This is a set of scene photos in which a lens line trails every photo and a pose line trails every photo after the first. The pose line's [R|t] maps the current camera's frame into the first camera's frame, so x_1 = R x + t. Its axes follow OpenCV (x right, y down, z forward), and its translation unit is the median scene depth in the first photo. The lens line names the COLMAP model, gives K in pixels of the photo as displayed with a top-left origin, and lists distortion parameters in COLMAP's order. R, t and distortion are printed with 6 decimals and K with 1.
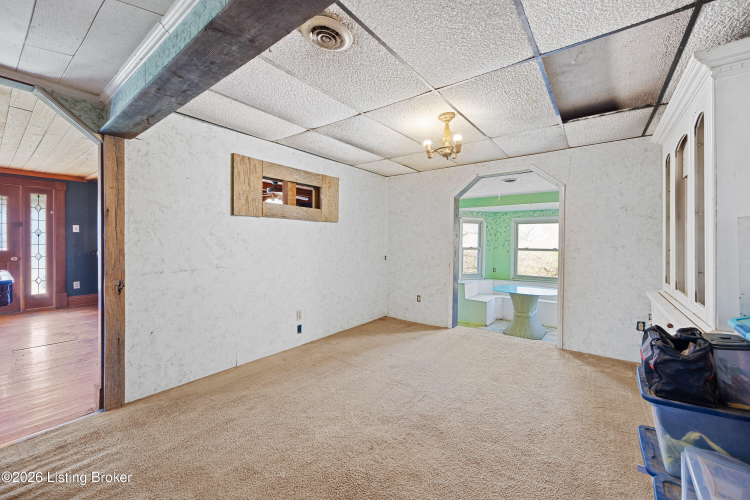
lens RADIAL K [[287.2, 0, 380.0], [0, 287.2, 245.5], [0, 0, 1]] dist [0.001446, 0.000000]
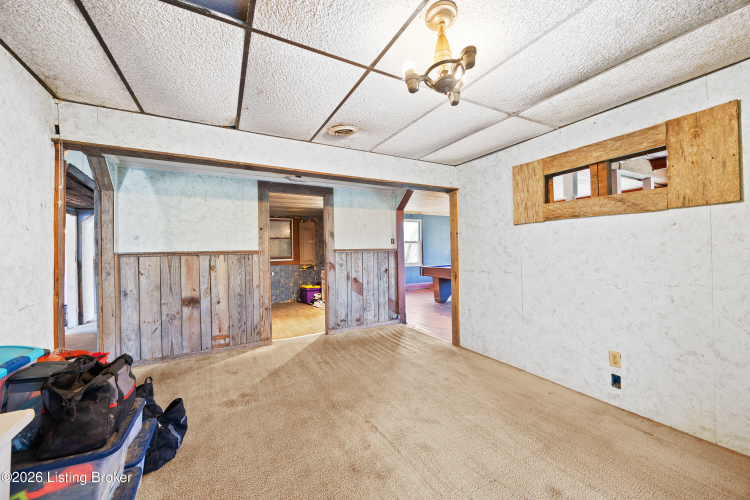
lens RADIAL K [[287.2, 0, 379.0], [0, 287.2, 250.4], [0, 0, 1]] dist [0.001446, 0.000000]
pose [[-0.385854, 0.003833, -0.922552, 0.631736], [0.007691, 0.999970, 0.000938, -0.014568], [0.922528, -0.006733, -0.385872, 0.894045]]
